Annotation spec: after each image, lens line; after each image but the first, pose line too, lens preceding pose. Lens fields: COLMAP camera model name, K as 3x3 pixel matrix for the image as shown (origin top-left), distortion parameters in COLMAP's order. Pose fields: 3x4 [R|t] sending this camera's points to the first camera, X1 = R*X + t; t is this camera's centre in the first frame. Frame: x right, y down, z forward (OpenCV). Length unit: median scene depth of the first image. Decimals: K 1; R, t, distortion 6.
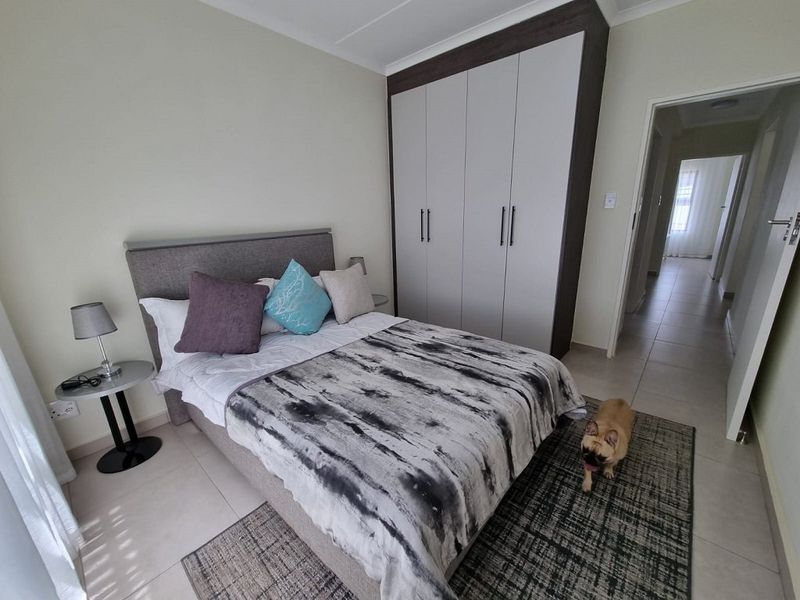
lens RADIAL K [[326.3, 0, 402.0], [0, 326.3, 300.8], [0, 0, 1]] dist [-0.004228, -0.001374]
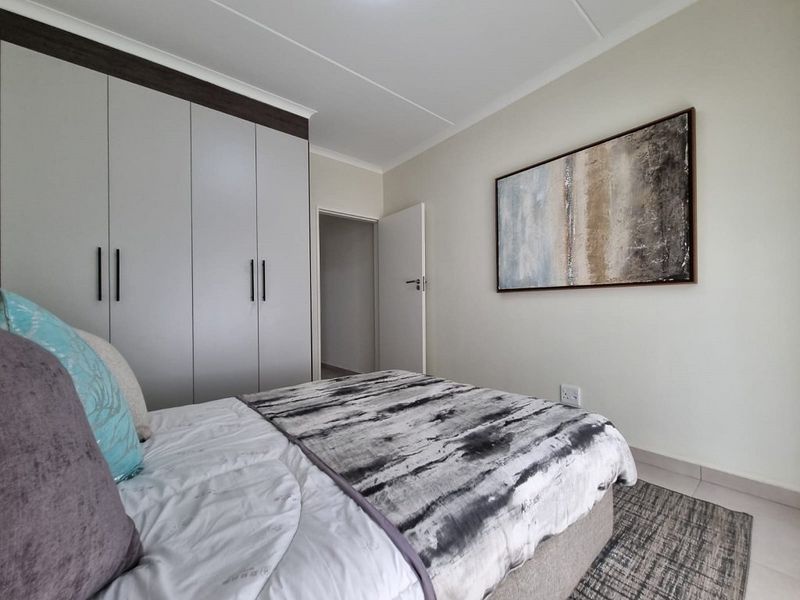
lens RADIAL K [[326.3, 0, 403.4], [0, 326.3, 301.2], [0, 0, 1]] dist [-0.004228, -0.001374]
pose [[0.165050, 0.040399, 0.985457, -0.868685], [0.274619, 0.957766, -0.085259, 0.036669], [-0.947282, 0.284698, 0.146985, 0.806498]]
